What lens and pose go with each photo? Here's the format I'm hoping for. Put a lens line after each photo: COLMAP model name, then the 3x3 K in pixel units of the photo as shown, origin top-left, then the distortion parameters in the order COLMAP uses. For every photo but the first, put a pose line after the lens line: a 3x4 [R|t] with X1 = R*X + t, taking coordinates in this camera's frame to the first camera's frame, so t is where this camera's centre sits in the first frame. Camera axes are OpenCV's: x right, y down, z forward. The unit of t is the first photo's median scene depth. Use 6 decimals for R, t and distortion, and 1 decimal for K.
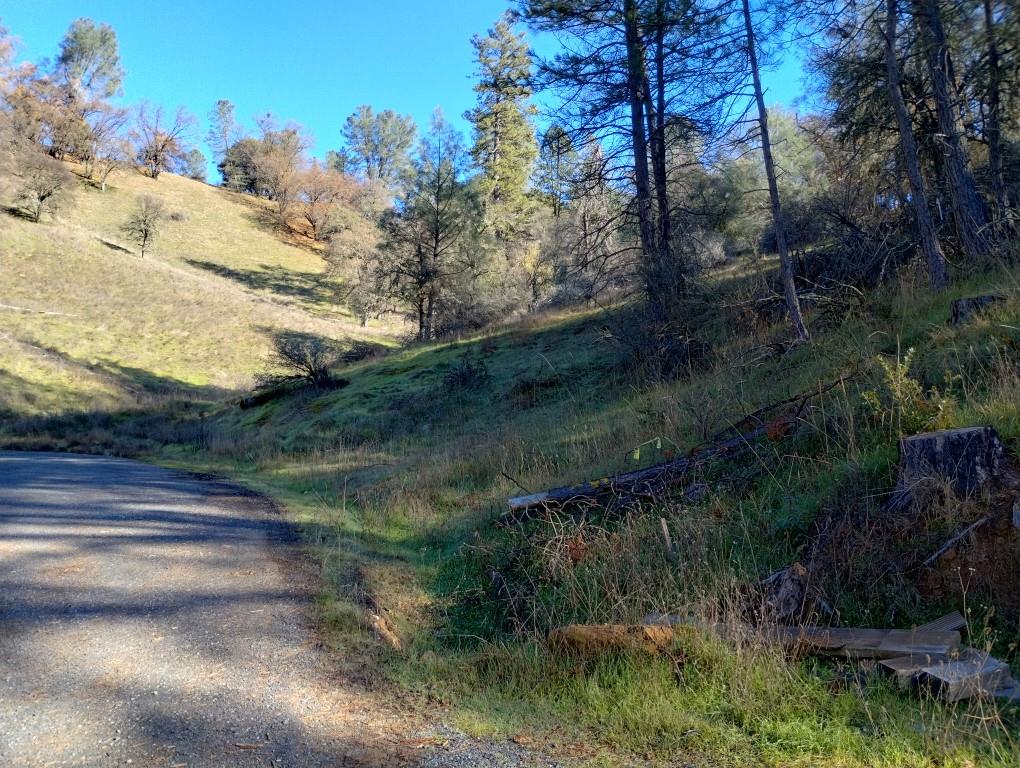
lens RADIAL K [[841.2, 0, 500.5], [0, 841.2, 383.4], [0, 0, 1]] dist [0.068900, -0.085000]
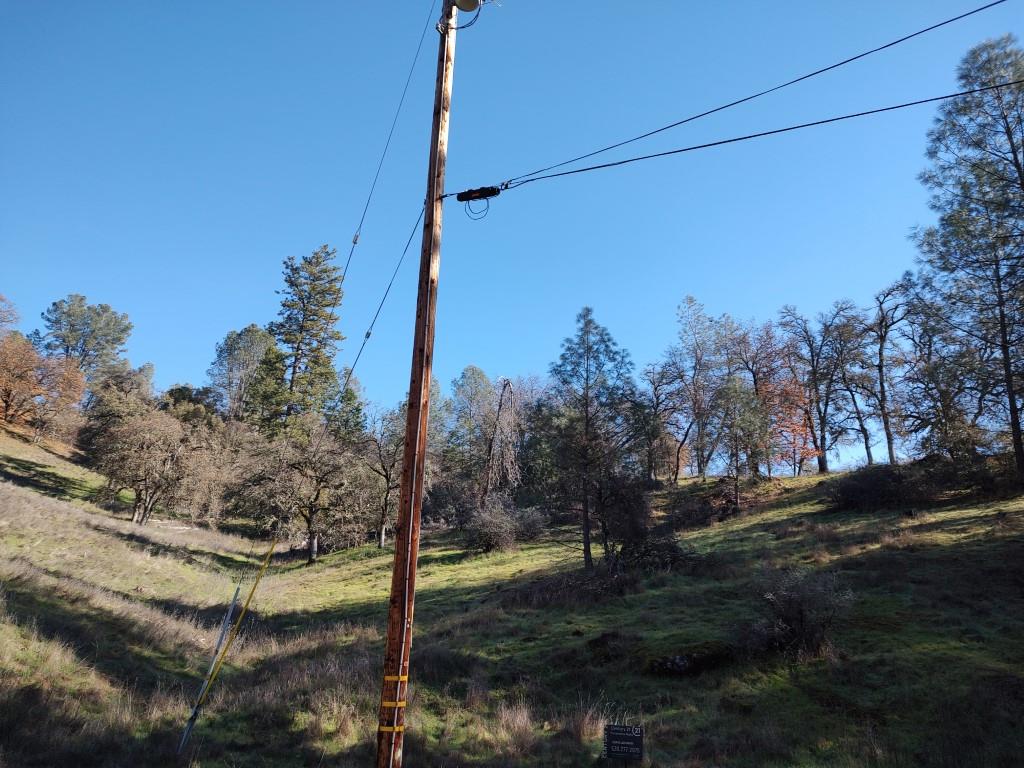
lens RADIAL K [[729.1, 0, 510.3], [0, 729.1, 378.9], [0, 0, 1]] dist [0.018660, -0.007524]
pose [[0.867404, 0.187846, 0.460787, -0.182853], [-0.043222, 0.950952, -0.306305, -0.002127], [-0.495724, 0.245774, 0.832978, 0.147542]]
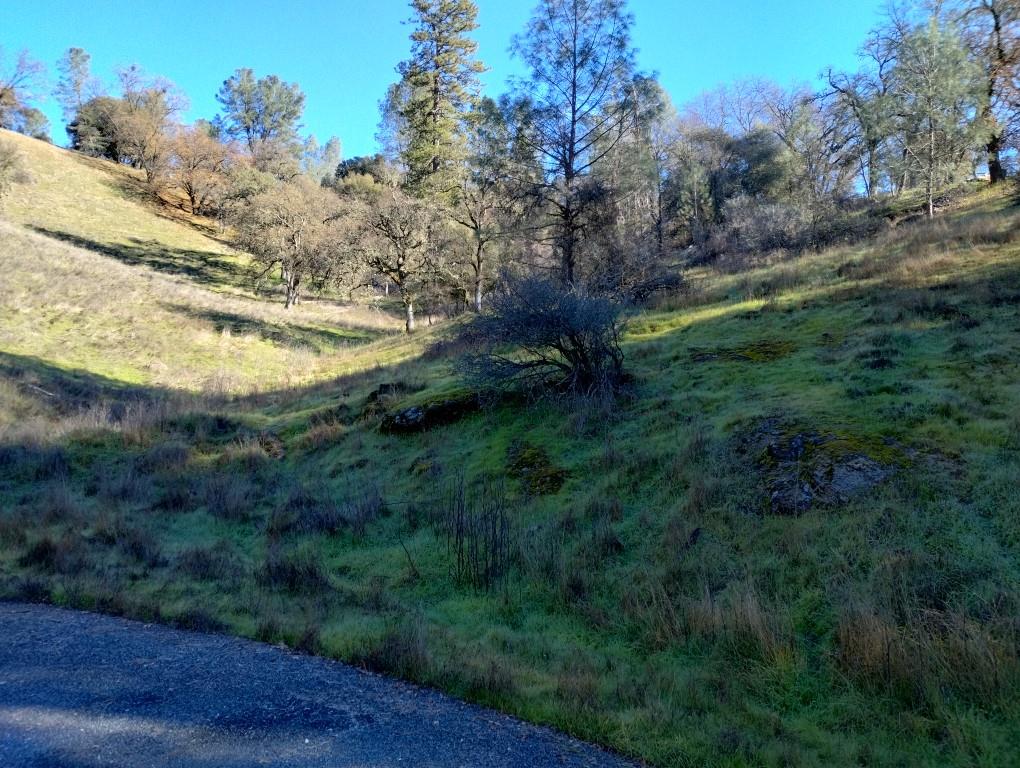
lens RADIAL K [[841.2, 0, 507.0], [0, 841.2, 377.3], [0, 0, 1]] dist [0.068900, -0.085000]
pose [[0.984125, 0.004595, 0.177416, -0.085660], [-0.003385, 0.999969, -0.007126, 0.000696], [-0.177443, 0.006412, 0.984110, 0.143278]]
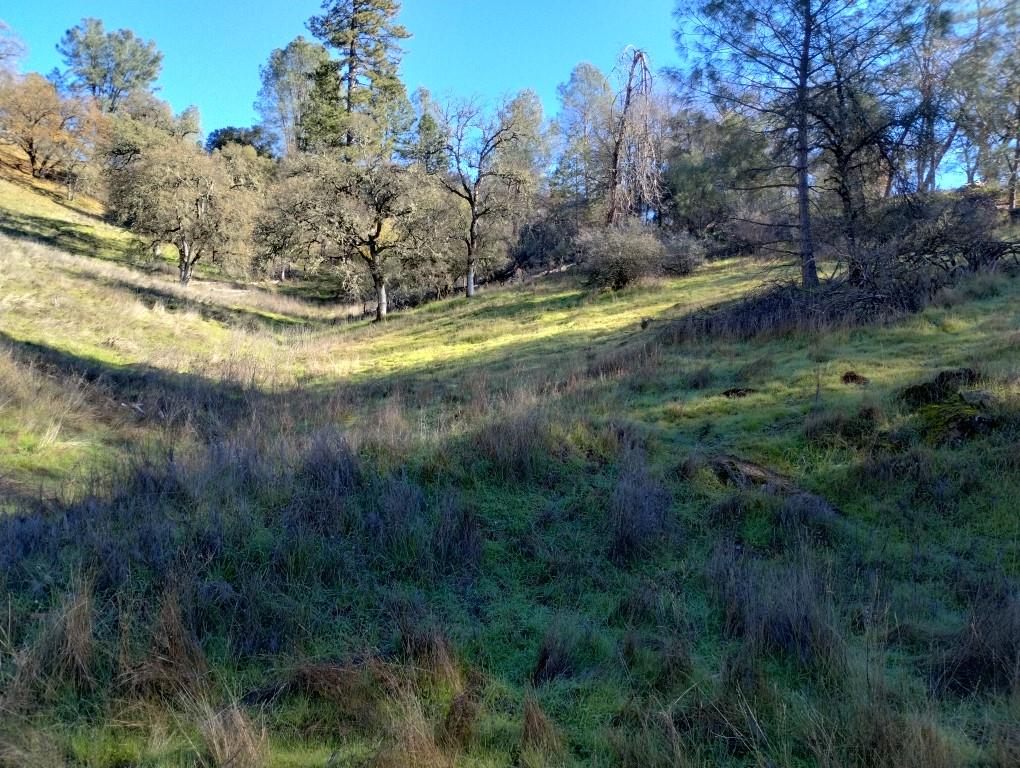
lens RADIAL K [[841.2, 0, 507.7], [0, 841.2, 389.3], [0, 0, 1]] dist [0.068900, -0.085000]
pose [[0.931750, 0.028260, 0.361998, -0.144226], [-0.030509, 0.999534, 0.000496, 0.003660], [-0.361815, -0.011506, 0.932179, 0.227967]]
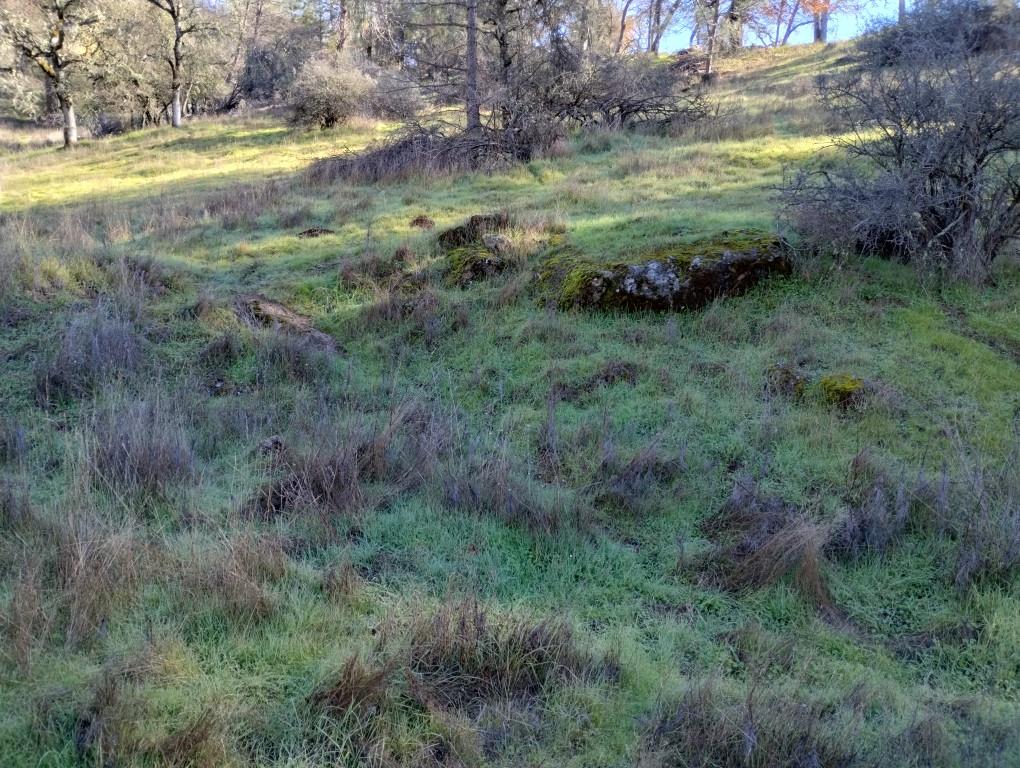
lens RADIAL K [[841.2, 0, 508.3], [0, 841.2, 380.9], [0, 0, 1]] dist [0.068900, -0.085000]
pose [[0.802569, -0.045231, 0.594843, -0.125434], [-0.057784, 0.986539, 0.152978, 0.003856], [-0.593755, -0.157148, 0.789151, 0.218767]]
